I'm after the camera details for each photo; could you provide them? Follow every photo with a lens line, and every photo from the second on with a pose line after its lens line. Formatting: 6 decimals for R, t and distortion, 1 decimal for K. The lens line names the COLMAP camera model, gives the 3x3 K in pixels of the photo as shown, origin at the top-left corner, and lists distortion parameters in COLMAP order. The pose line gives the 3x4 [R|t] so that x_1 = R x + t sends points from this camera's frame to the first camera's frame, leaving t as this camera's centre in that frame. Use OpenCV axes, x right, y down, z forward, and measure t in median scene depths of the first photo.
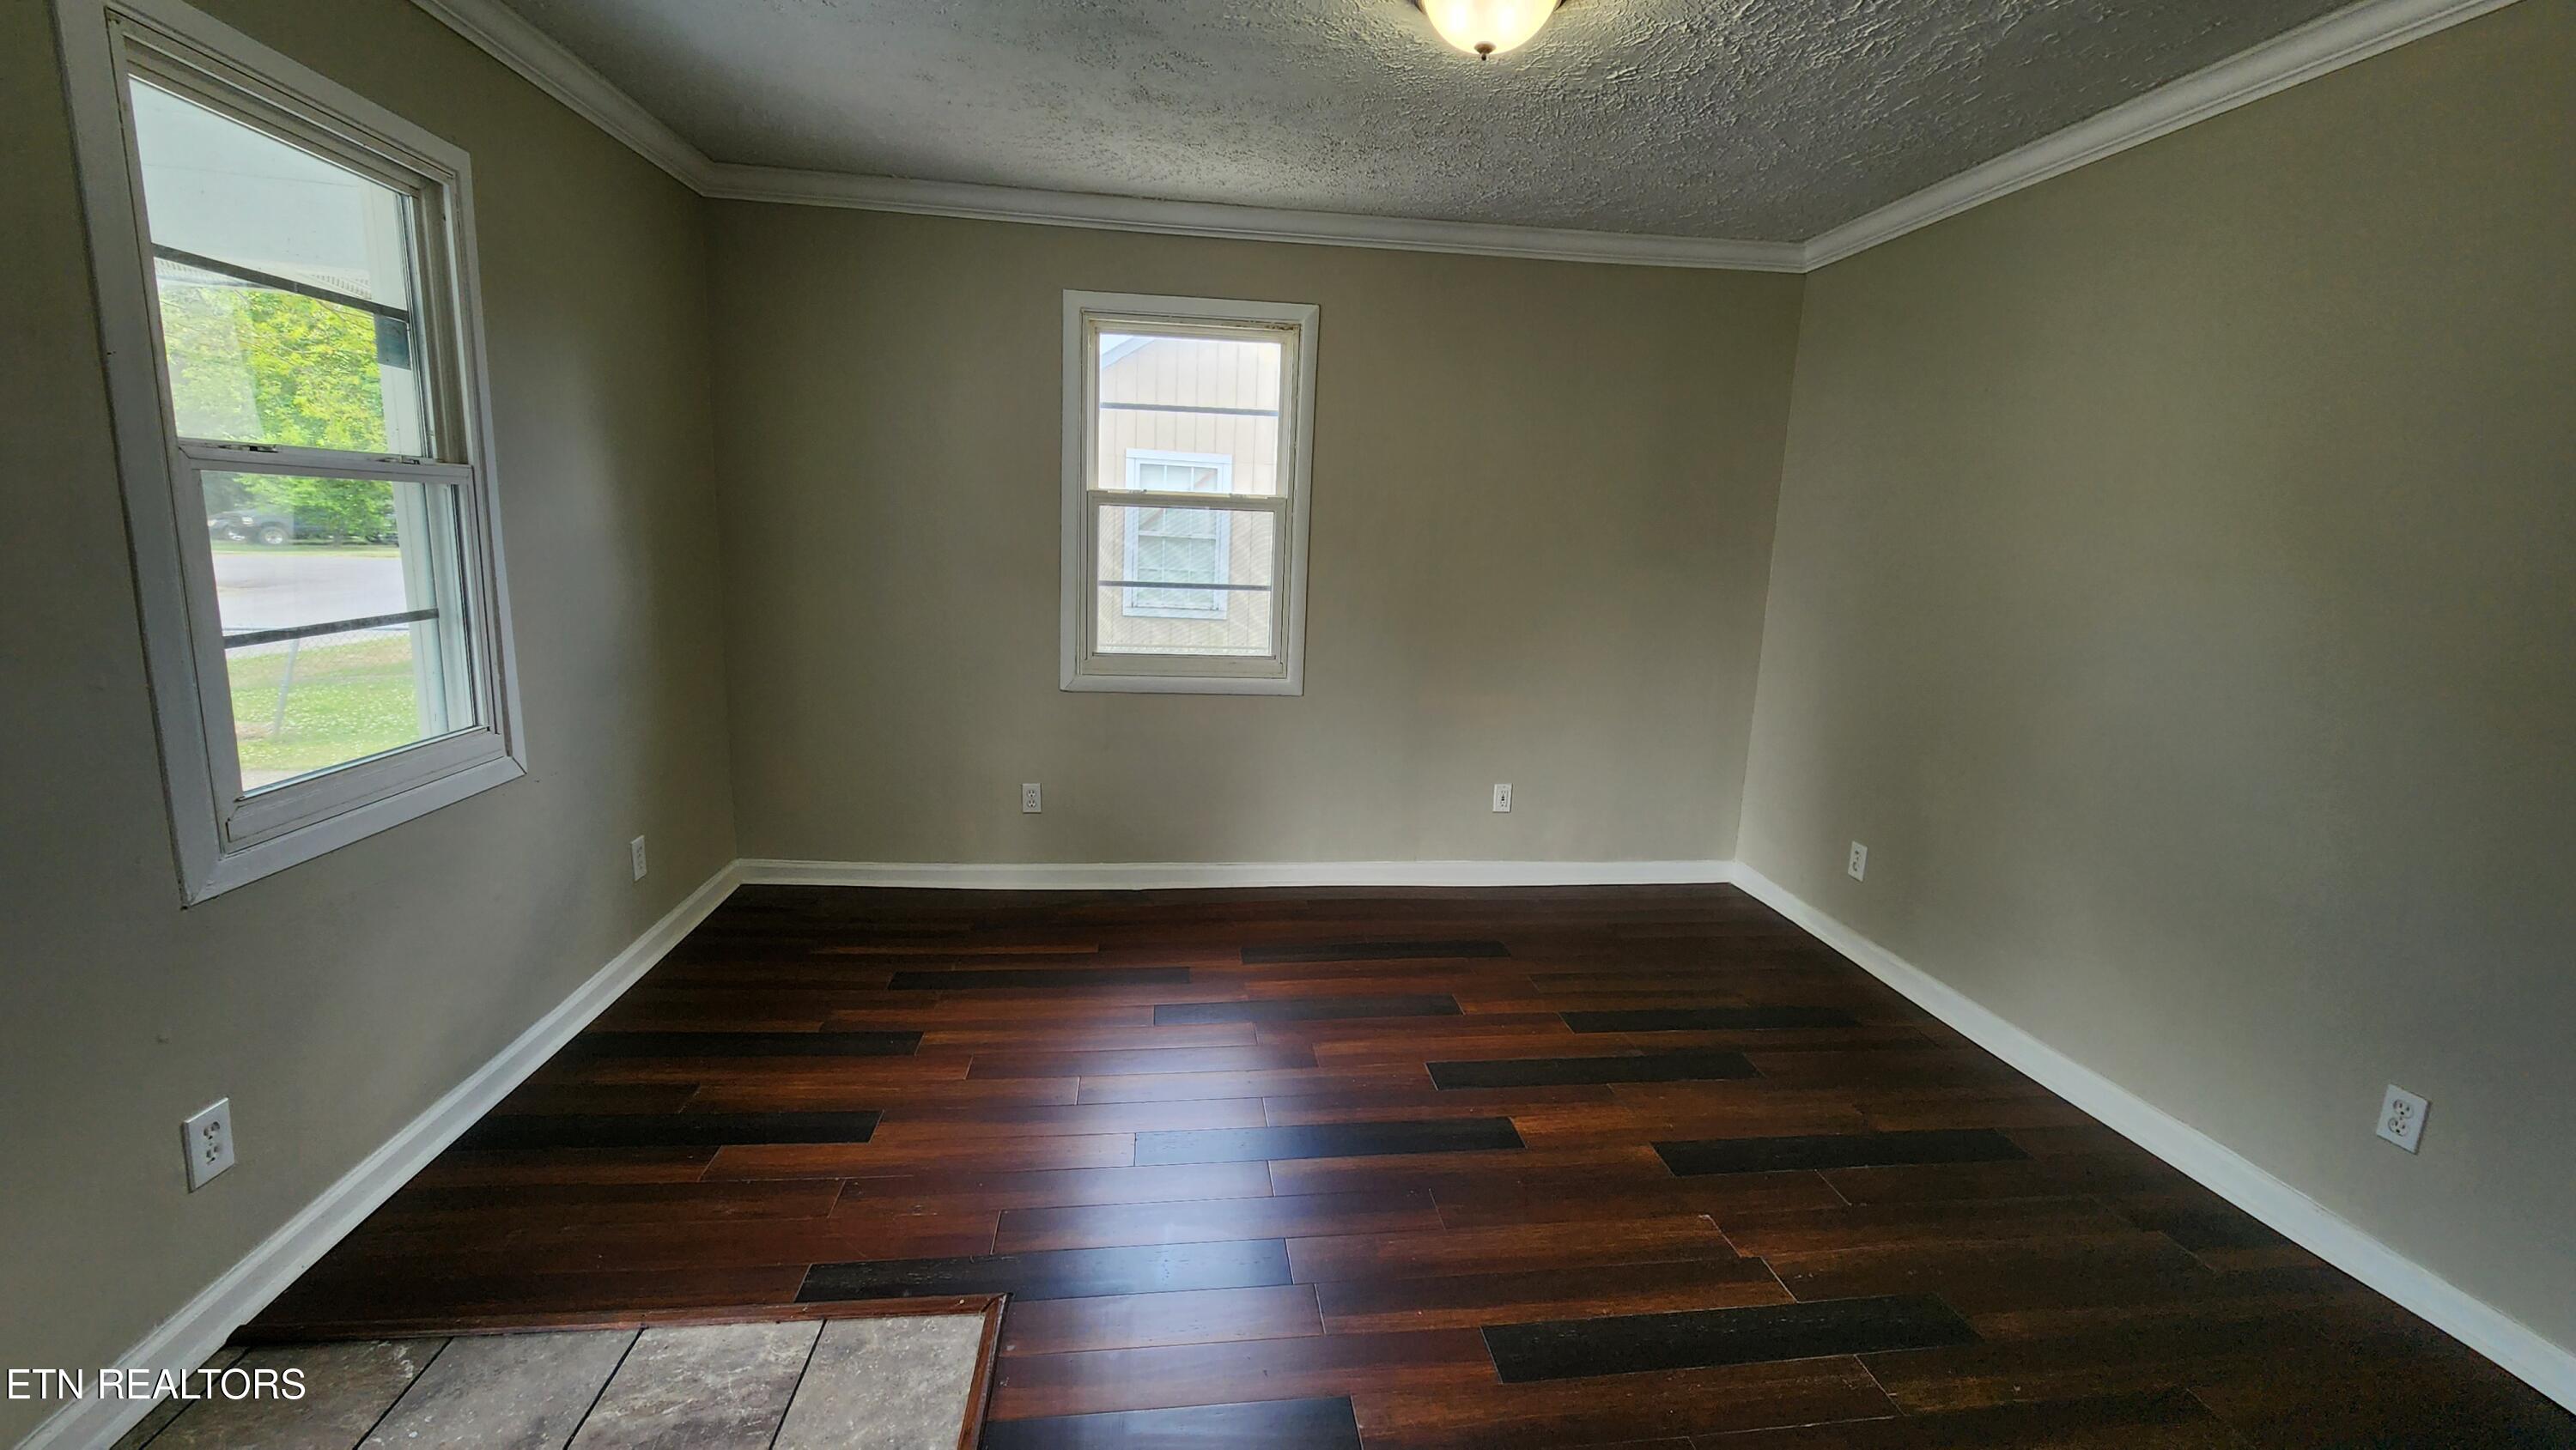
lens RADIAL K [[1054.3, 0, 1290.3], [0, 1054.3, 715.8], [0, 0, 1]] dist [0.001051, -0.000972]
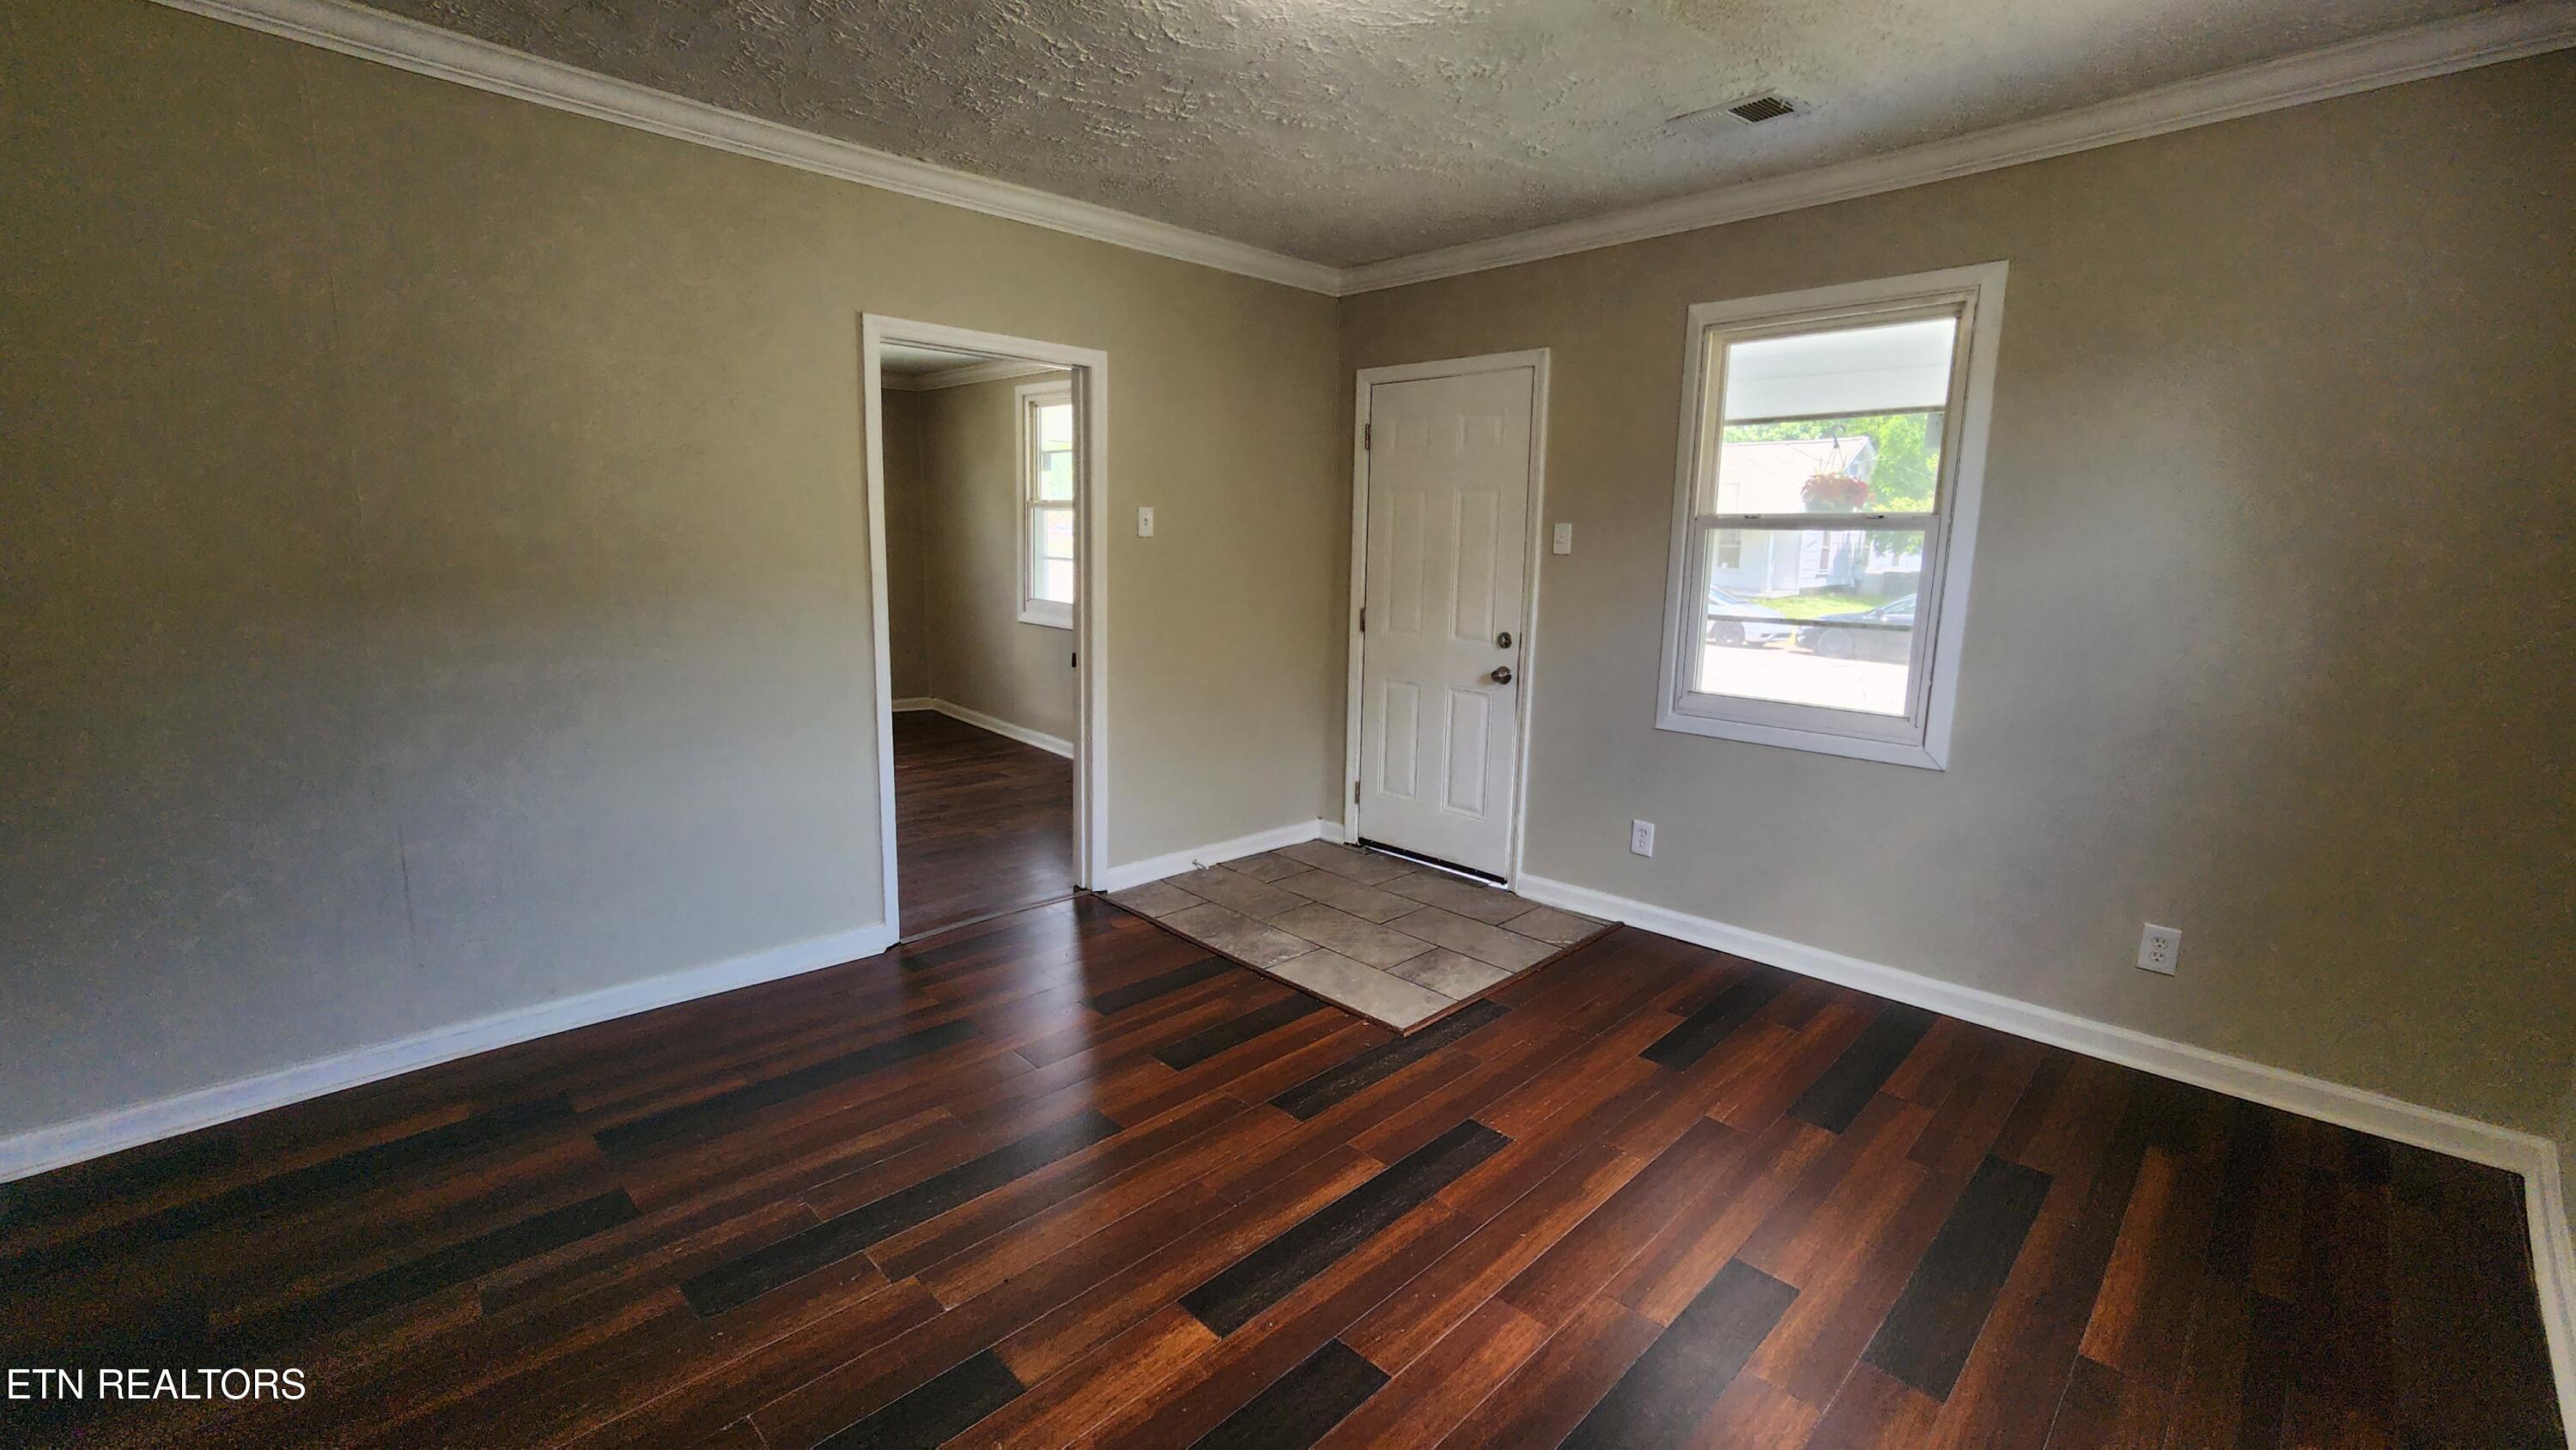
lens RADIAL K [[1054.3, 0, 1283.8], [0, 1054.3, 706.9], [0, 0, 1]] dist [0.001051, -0.000972]
pose [[-0.791894, 0.043044, -0.609140, 0.460761], [-0.157102, 0.949577, 0.271335, -0.171370], [0.590105, 0.310566, -0.745202, 1.114865]]
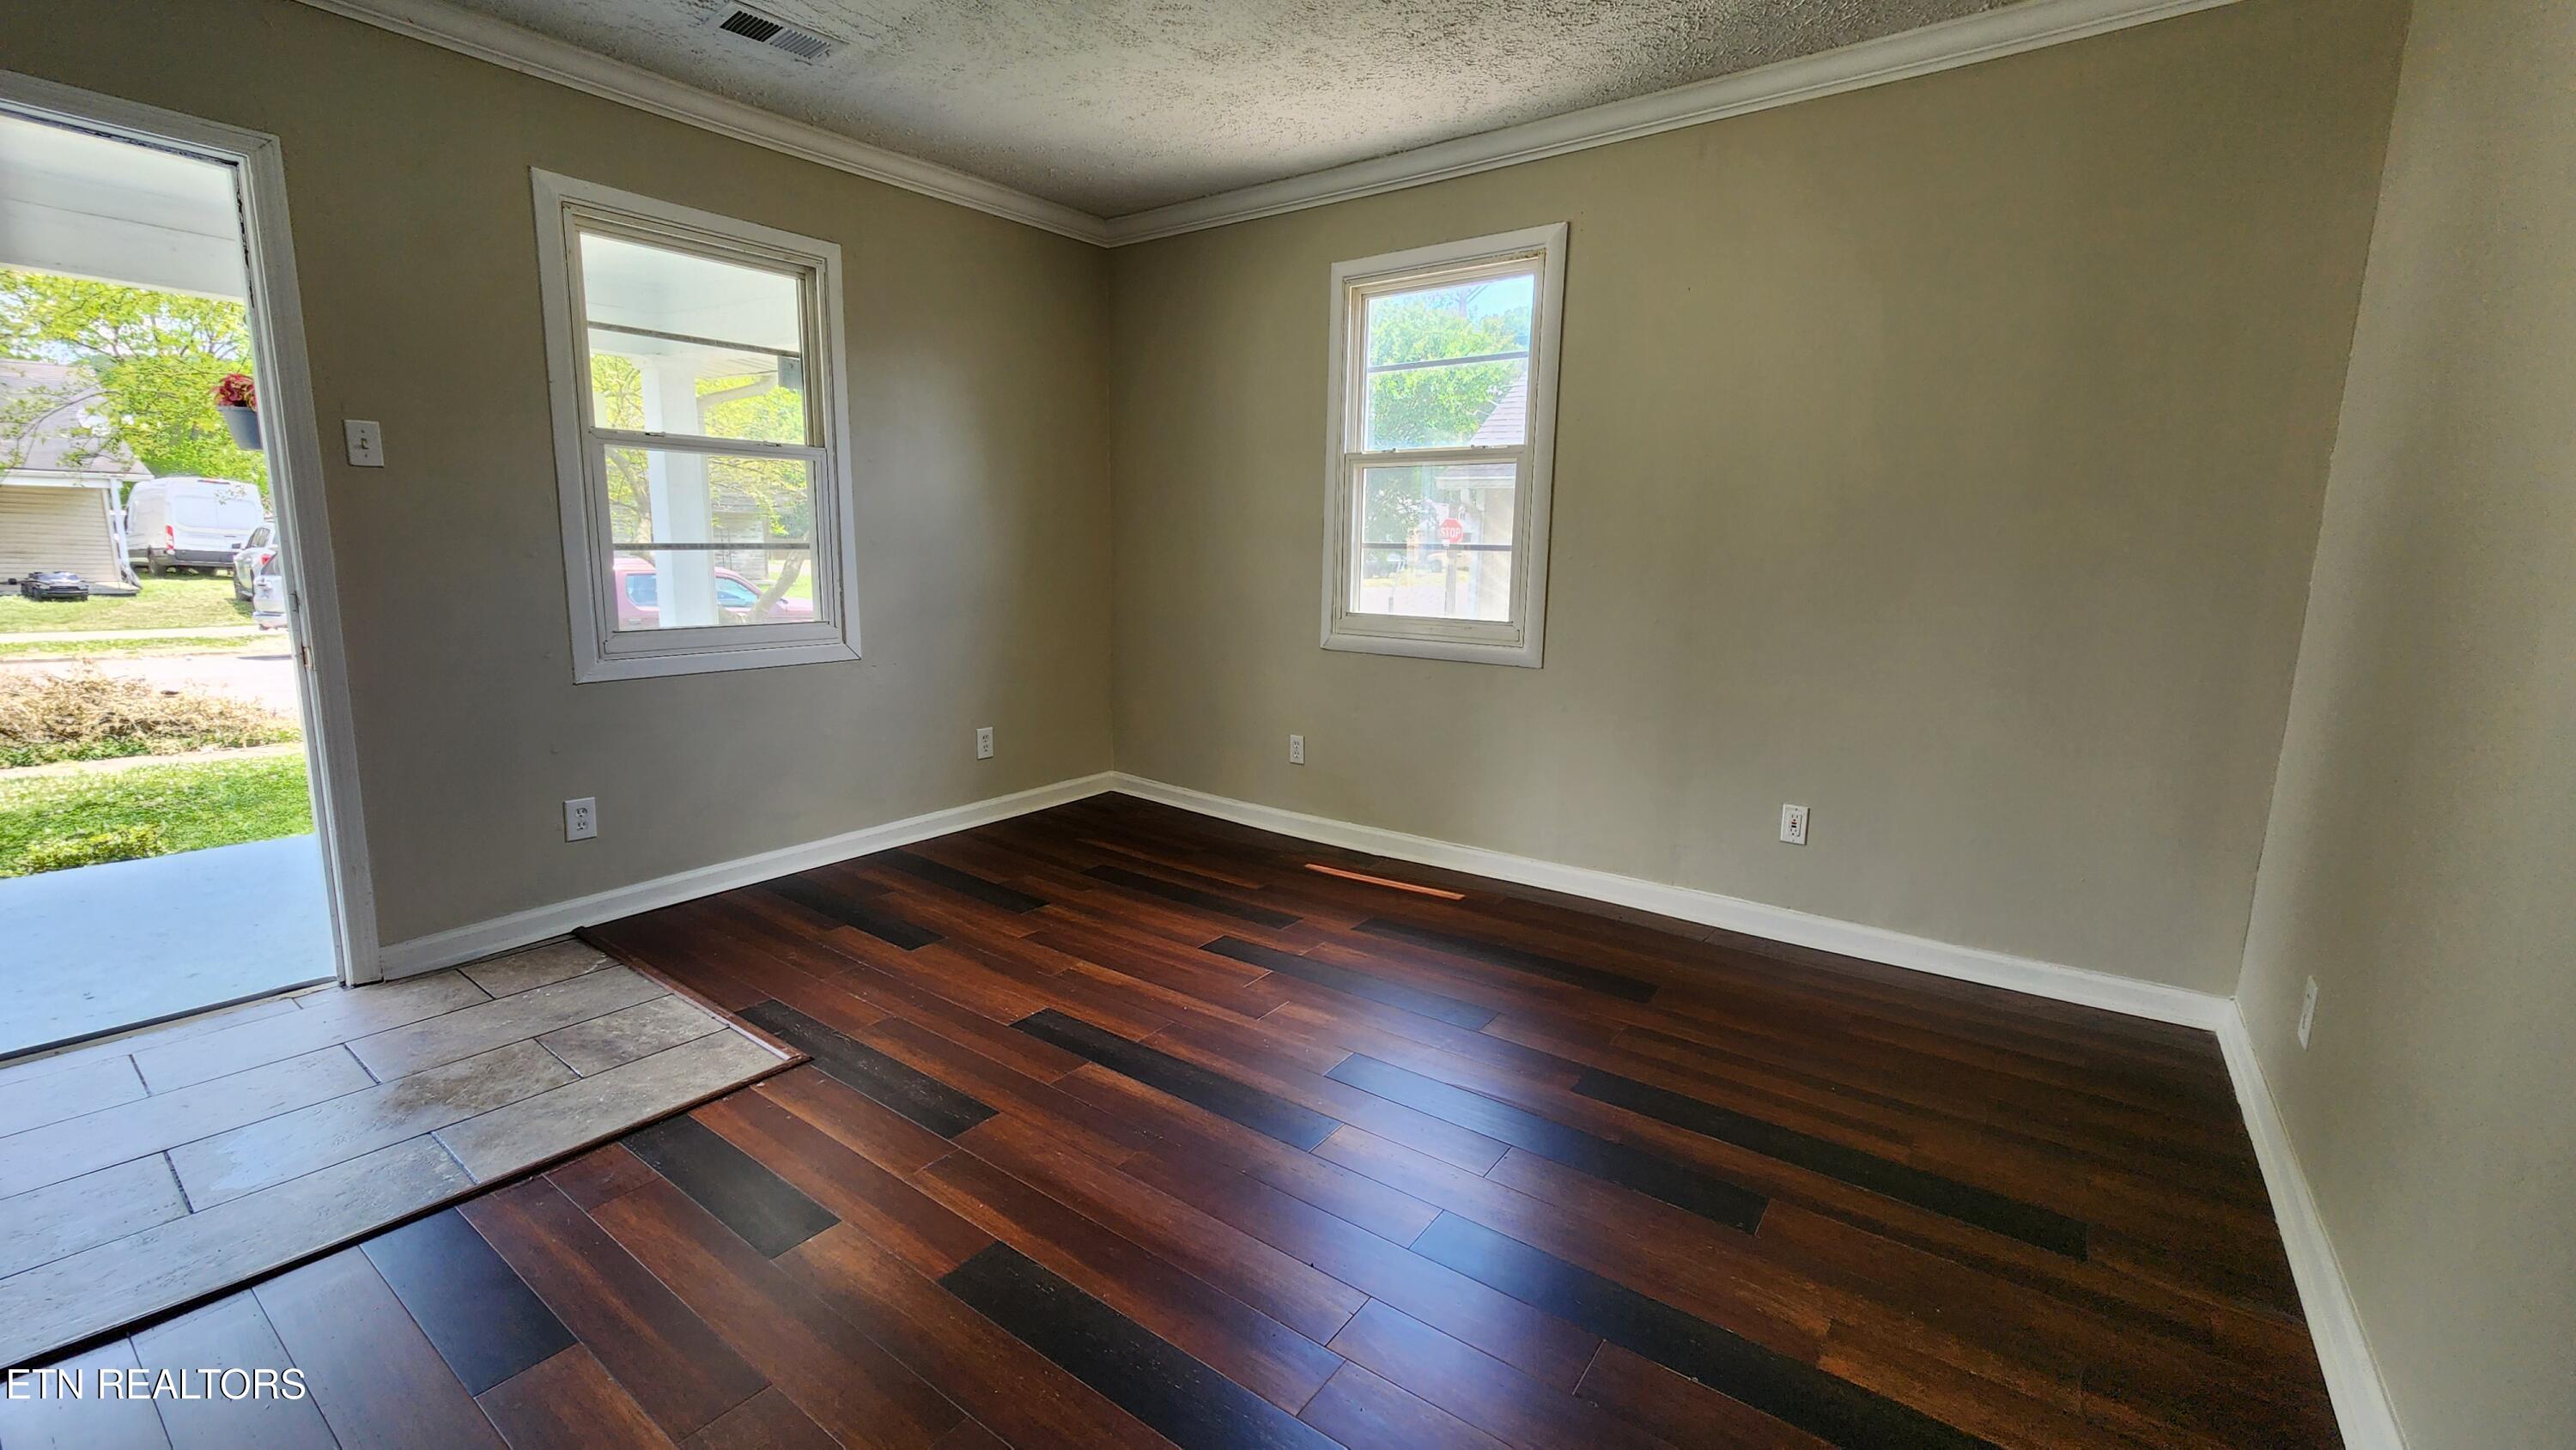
lens RADIAL K [[1054.3, 0, 1291.0], [0, 1054.3, 711.7], [0, 0, 1]] dist [0.001051, -0.000972]
pose [[0.725319, 0.083151, -0.683373, 0.566825], [-0.110269, 0.993894, 0.003897, 0.044550], [0.679524, 0.072528, 0.730059, 0.264694]]
